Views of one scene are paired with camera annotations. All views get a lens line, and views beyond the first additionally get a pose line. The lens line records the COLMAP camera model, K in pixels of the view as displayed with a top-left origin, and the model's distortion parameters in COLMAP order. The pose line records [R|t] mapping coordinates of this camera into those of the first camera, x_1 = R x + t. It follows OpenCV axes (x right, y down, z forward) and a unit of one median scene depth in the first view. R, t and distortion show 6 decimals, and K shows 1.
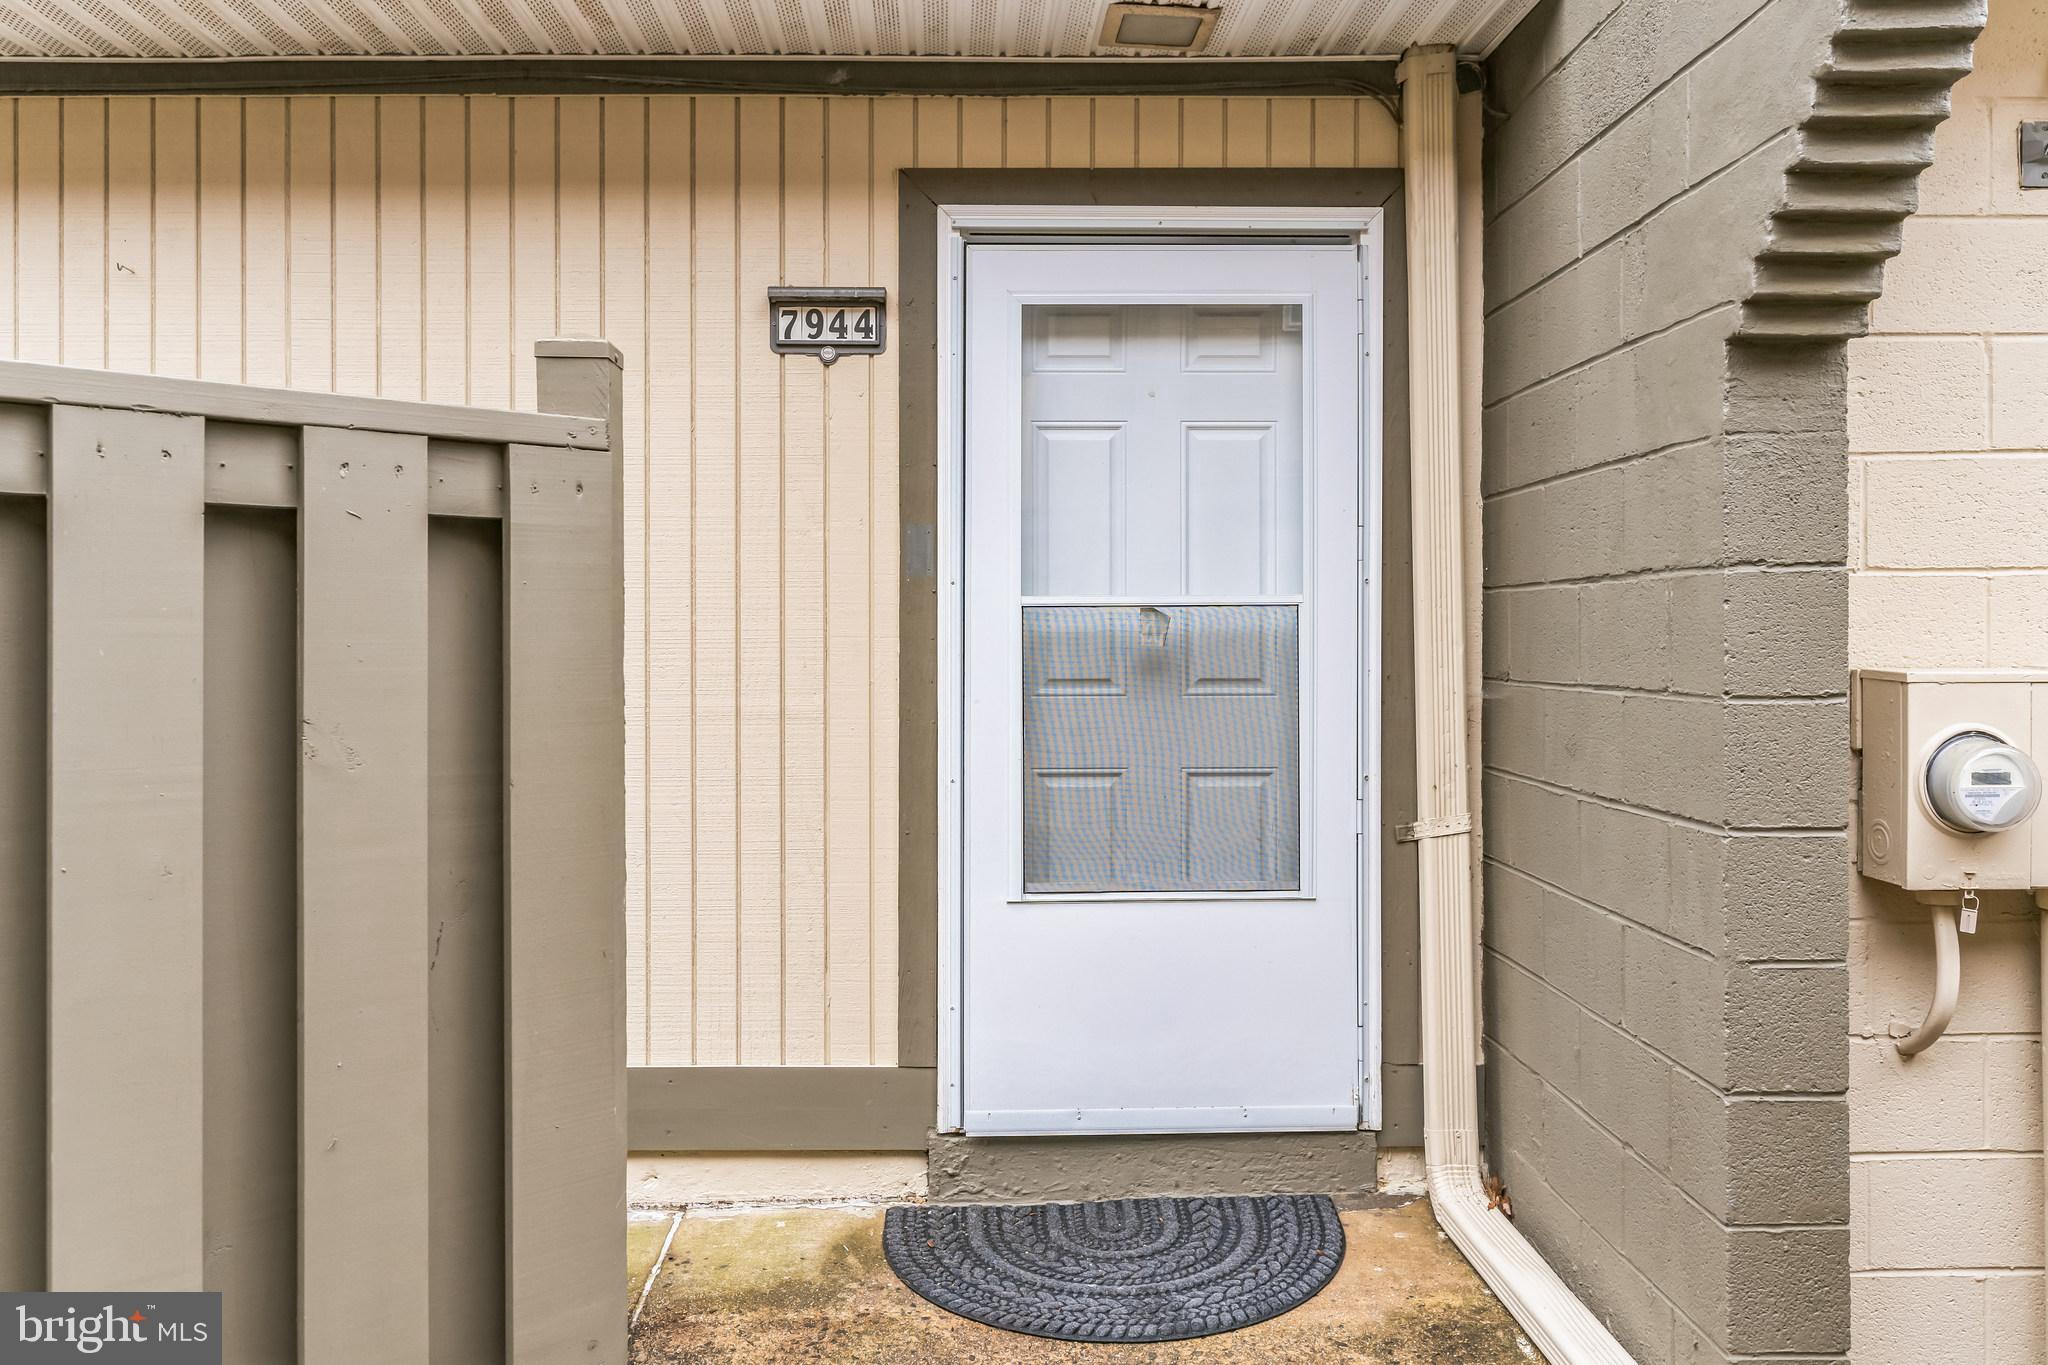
lens RADIAL K [[1633.1, 0, 1016.3], [0, 1633.1, 645.3], [0, 0, 1]] dist [0.025713, 0.001067]
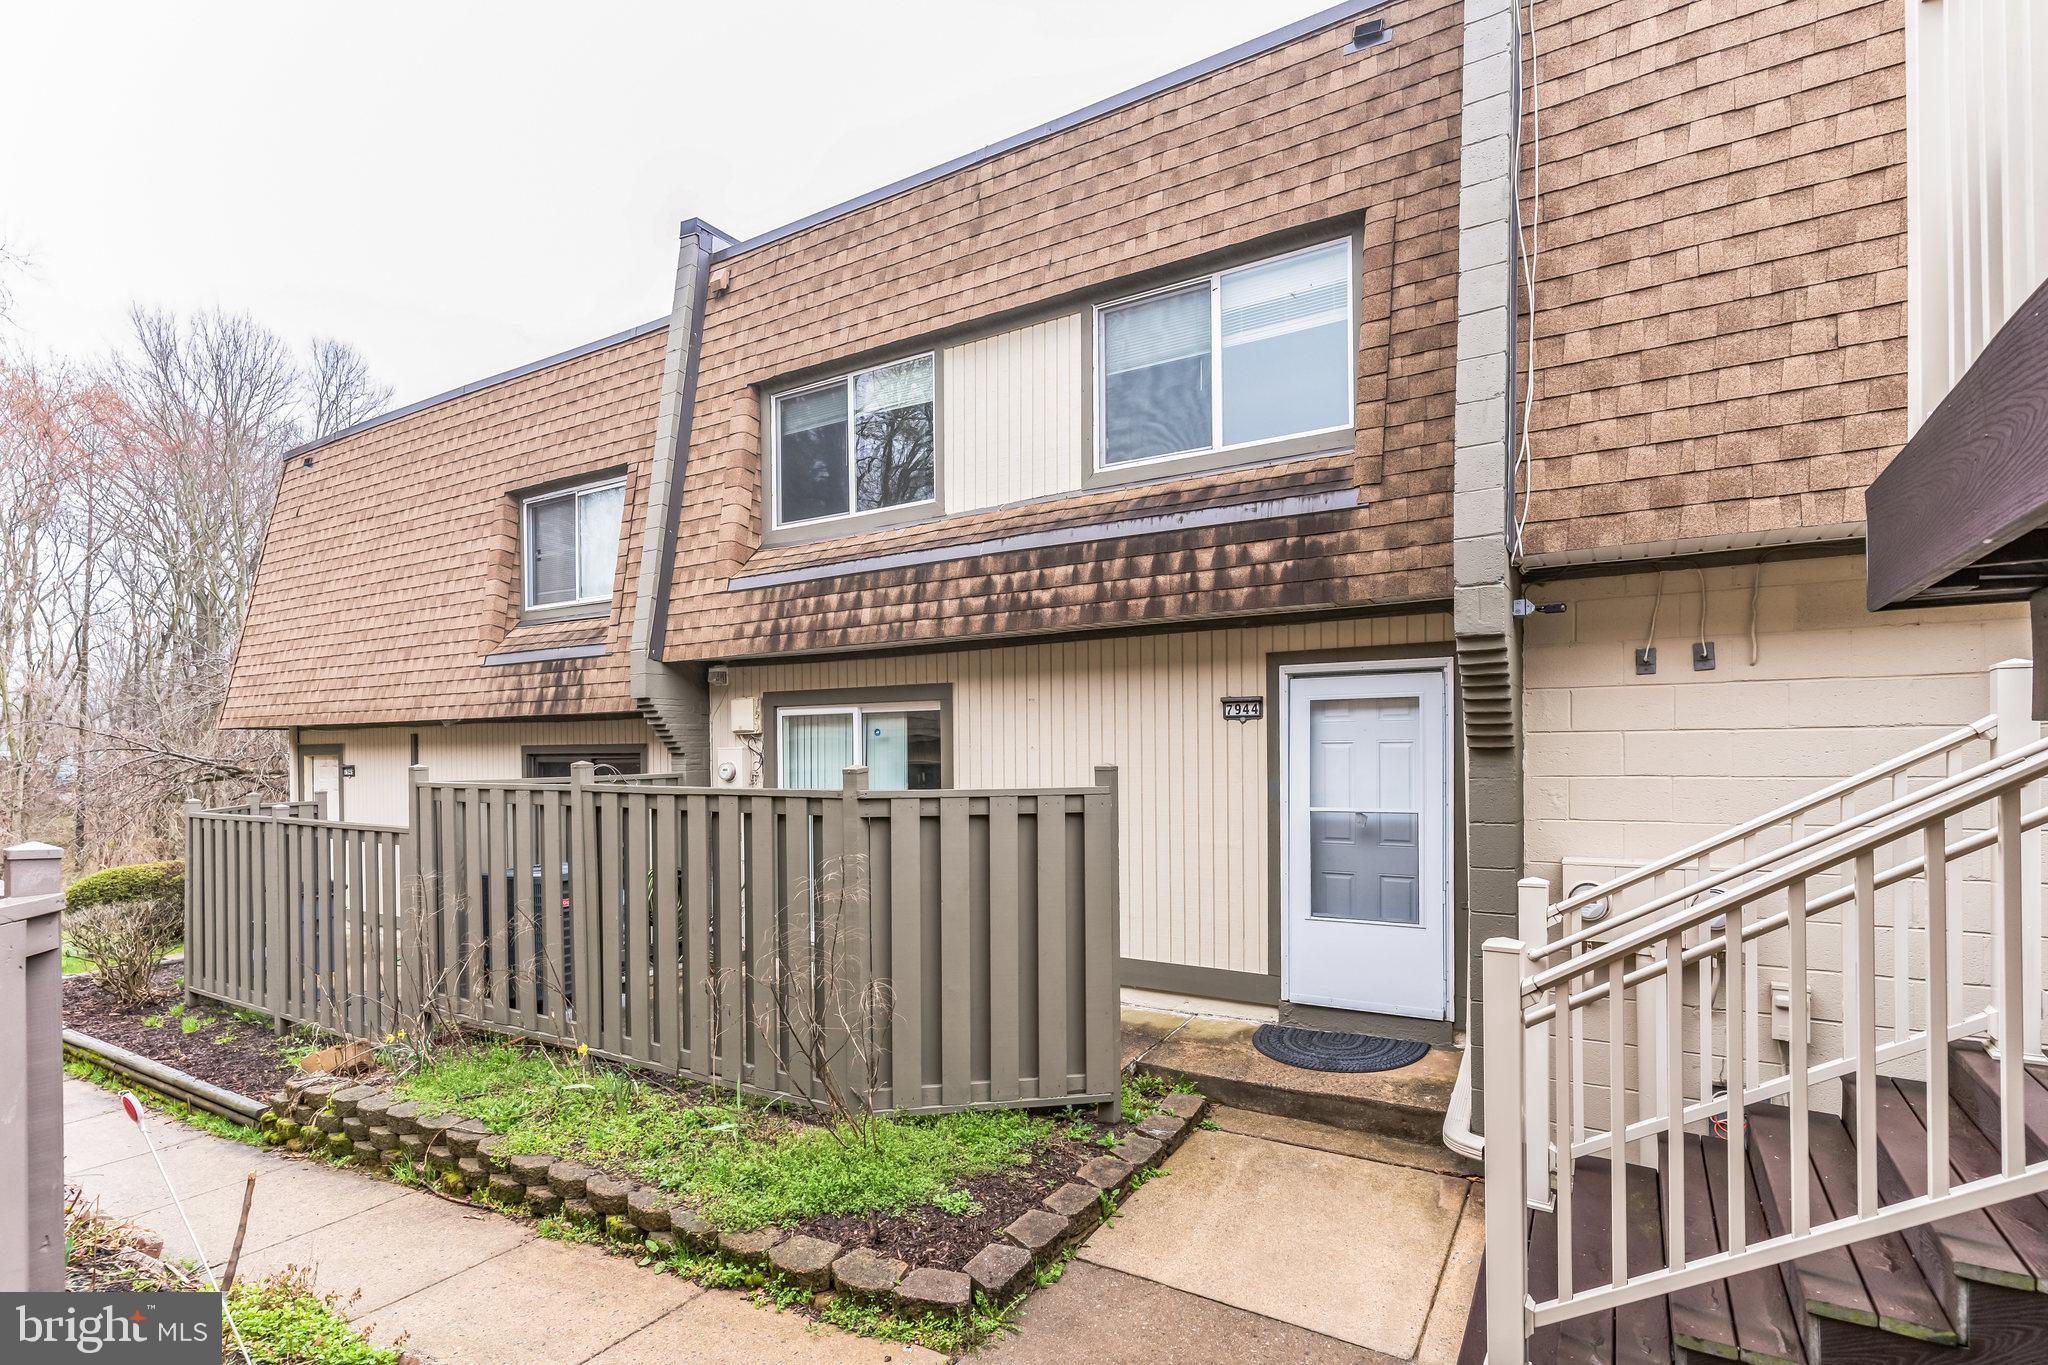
lens RADIAL K [[982.3, 0, 1029.1], [0, 982.3, 752.6], [0, 0, 1]] dist [0.001470, 0.000684]
pose [[0.843388, -0.005368, -0.537278, 0.486919], [0.005760, 0.999983, -0.000949, -0.122087], [0.537274, -0.002294, 0.843405, -0.632233]]
